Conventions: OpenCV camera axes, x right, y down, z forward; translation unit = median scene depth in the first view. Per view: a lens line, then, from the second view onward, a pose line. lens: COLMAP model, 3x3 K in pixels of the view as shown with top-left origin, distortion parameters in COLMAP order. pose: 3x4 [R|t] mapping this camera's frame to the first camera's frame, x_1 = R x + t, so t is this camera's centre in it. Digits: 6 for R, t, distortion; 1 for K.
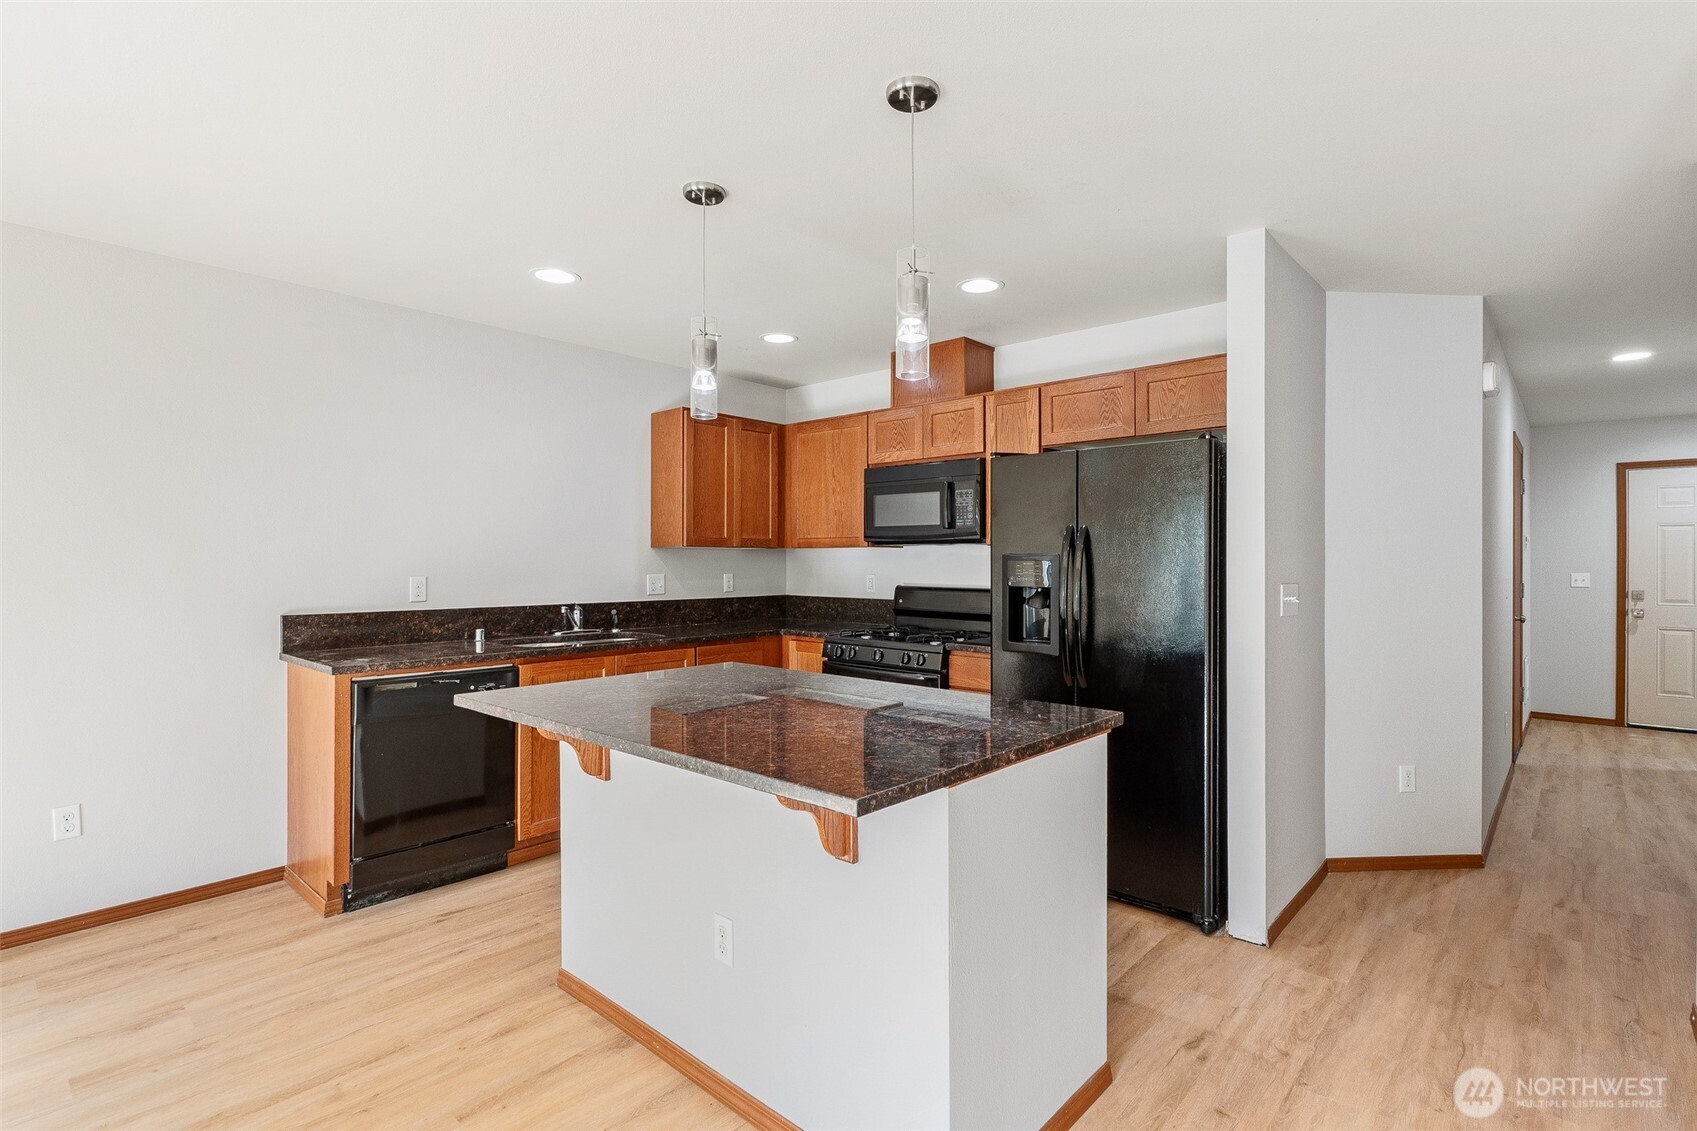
lens RADIAL K [[824.4, 0, 853.4], [0, 824.4, 559.0], [0, 0, 1]] dist [0.004911, 0.000045]
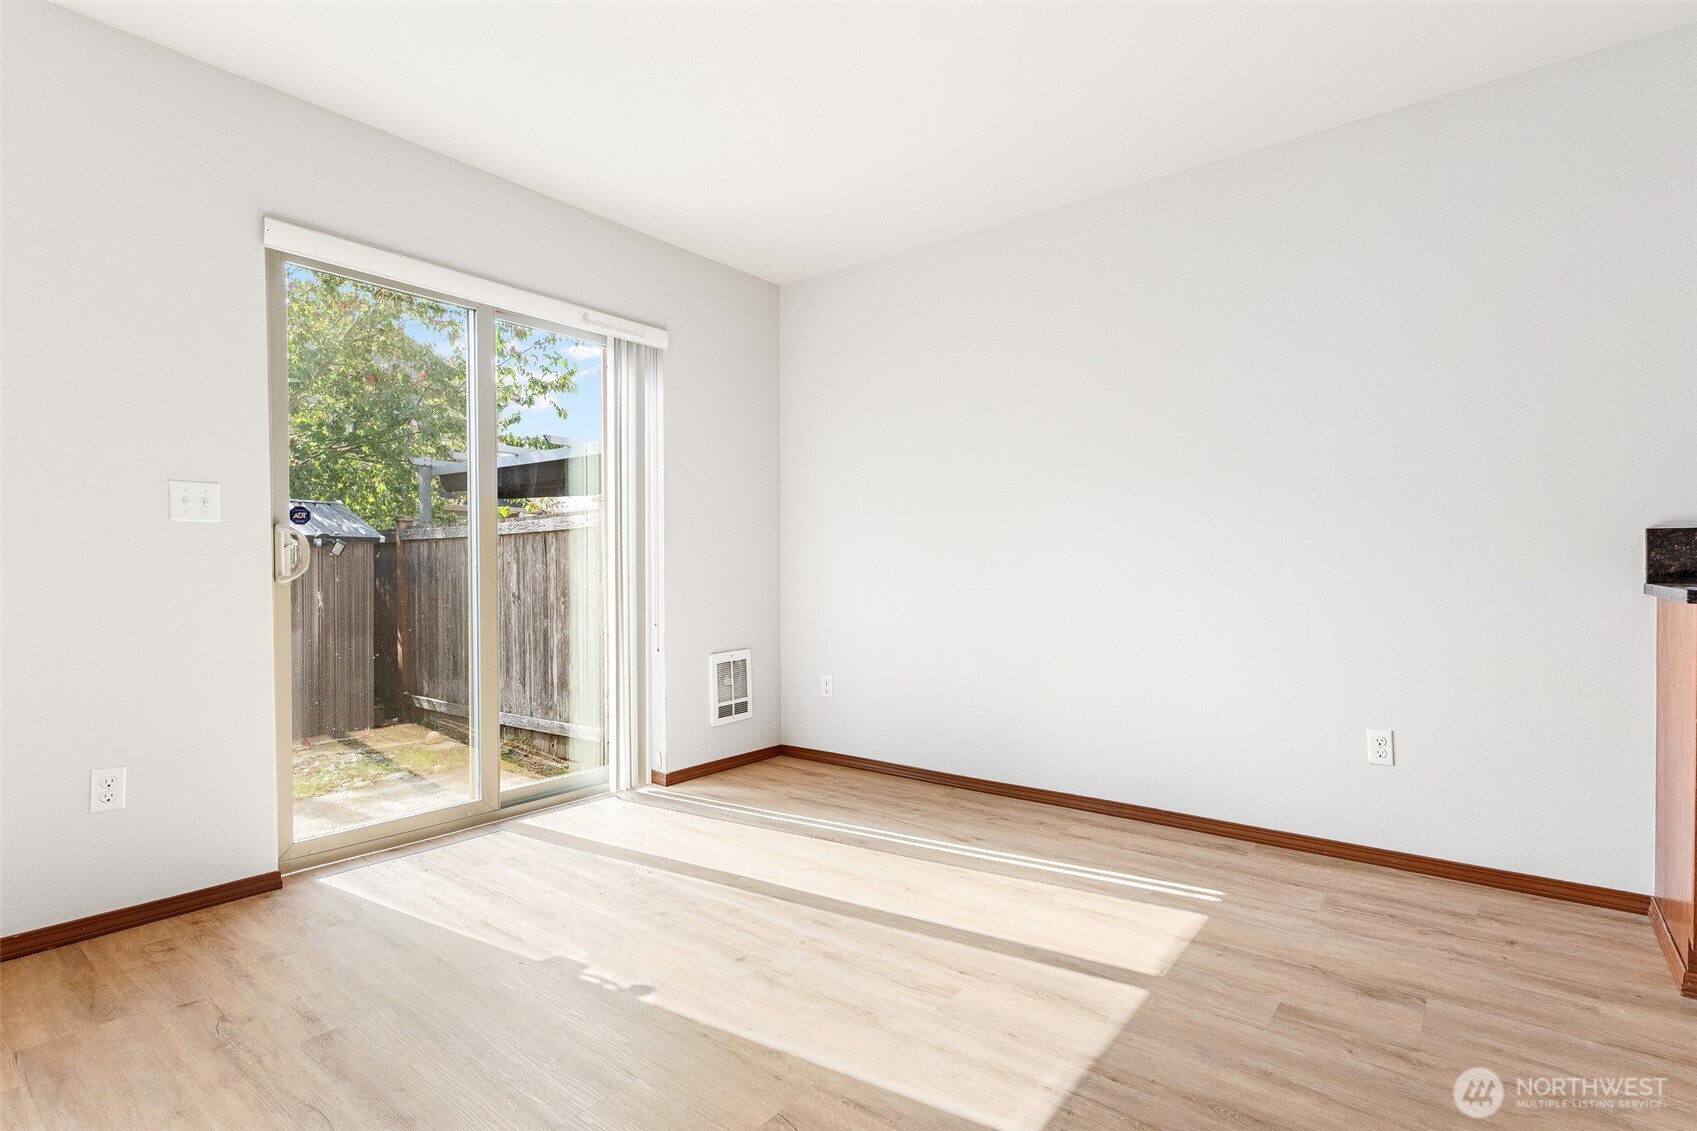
lens RADIAL K [[824.4, 0, 863.7], [0, 824.4, 569.8], [0, 0, 1]] dist [0.004911, 0.000045]
pose [[0.072222, 0.005009, -0.997376, -0.054450], [0.006279, 0.999965, 0.005476, 0.092436], [0.997369, -0.006658, 0.072188, 0.298474]]
